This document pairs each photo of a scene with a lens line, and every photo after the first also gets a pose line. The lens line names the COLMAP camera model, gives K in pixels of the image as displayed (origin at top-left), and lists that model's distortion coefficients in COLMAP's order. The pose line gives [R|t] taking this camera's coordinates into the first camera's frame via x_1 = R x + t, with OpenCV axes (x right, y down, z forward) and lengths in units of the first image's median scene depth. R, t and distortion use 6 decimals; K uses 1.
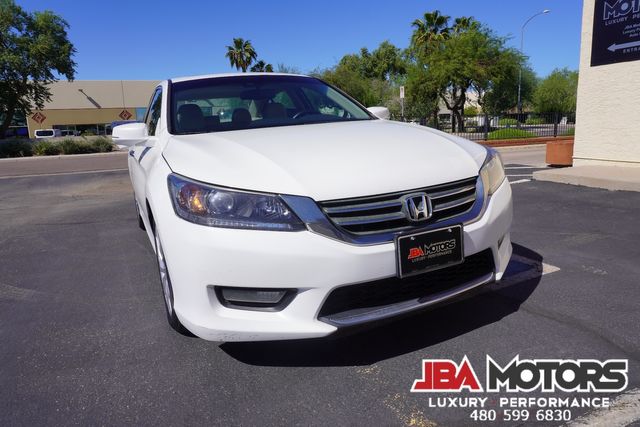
lens RADIAL K [[424.2, 0, 319.7], [0, 424.2, 209.6], [0, 0, 1]] dist [-0.043721, 0.020766]
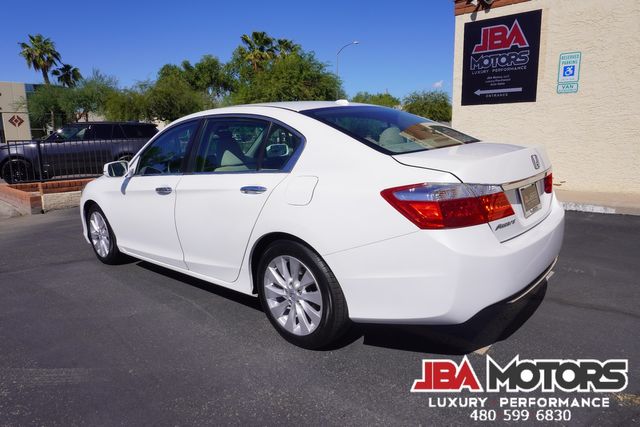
lens RADIAL K [[424.2, 0, 320.6], [0, 424.2, 209.9], [0, 0, 1]] dist [-0.043721, 0.020766]
pose [[0.910511, -0.046978, 0.410807, -0.060678], [0.058706, 0.998148, -0.015972, -0.007419], [-0.409296, 0.038659, 0.911582, 0.006494]]
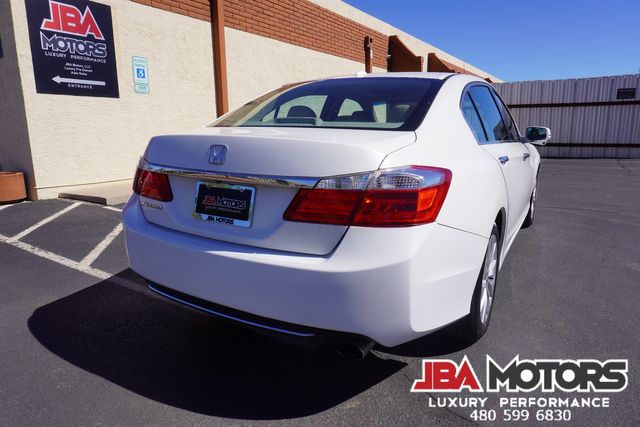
lens RADIAL K [[424.2, 0, 320.6], [0, 424.2, 211.1], [0, 0, 1]] dist [-0.043721, 0.020766]
pose [[-0.557880, -0.097134, 0.824218, -0.119814], [0.202140, 0.947315, 0.248462, -0.042396], [-0.804928, 0.305220, -0.508854, 0.232291]]
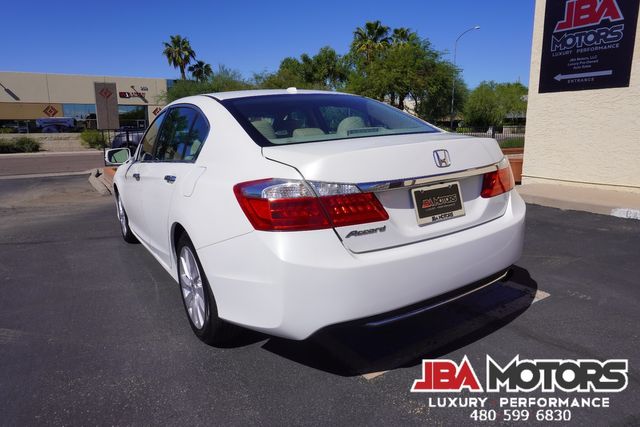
lens RADIAL K [[424.2, 0, 319.7], [0, 424.2, 211.1], [0, 0, 1]] dist [-0.043721, 0.020766]
pose [[0.989168, 0.001165, 0.146784, -0.017420], [-0.000992, 0.999999, -0.001251, -0.007055], [-0.146785, 0.001092, 0.989168, -0.000065]]
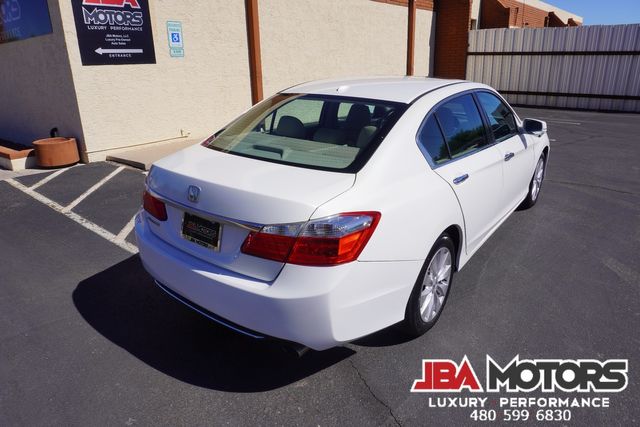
lens RADIAL K [[424.2, 0, 315.7], [0, 424.2, 208.5], [0, 0, 1]] dist [-0.043721, 0.020766]
pose [[-0.446661, -0.232728, 0.863905, -0.137782], [0.216867, 0.908621, 0.356899, -0.058340], [-0.868022, 0.346765, -0.355374, 0.219829]]
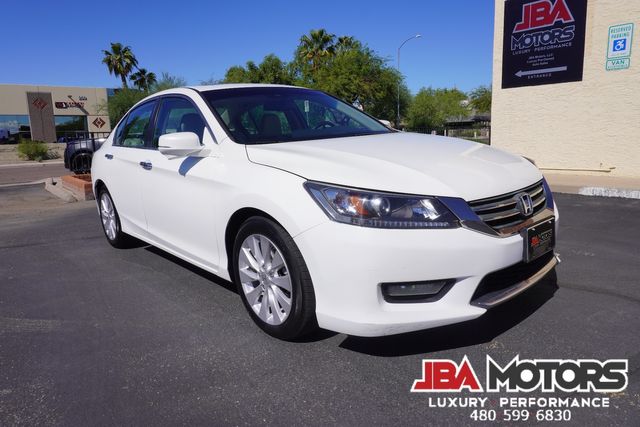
lens RADIAL K [[424.2, 0, 320.1], [0, 424.2, 208.9], [0, 0, 1]] dist [-0.043721, 0.020766]
pose [[0.962920, -0.036336, 0.267327, -0.039492], [0.043937, 0.998781, -0.022503, 0.000521], [-0.266184, 0.033415, 0.963343, -0.000097]]
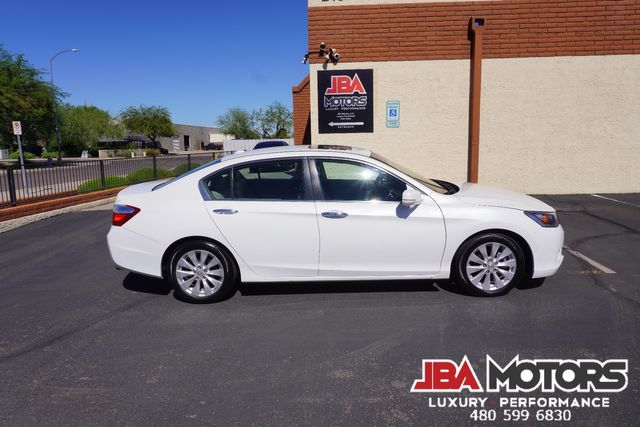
lens RADIAL K [[424.2, 0, 319.3], [0, 424.2, 211.6], [0, 0, 1]] dist [-0.043721, 0.020766]
pose [[0.464034, -0.109926, 0.878970, -0.181391], [0.170441, 0.984809, 0.033182, -0.022406], [-0.869266, 0.134415, 0.475721, 0.058156]]
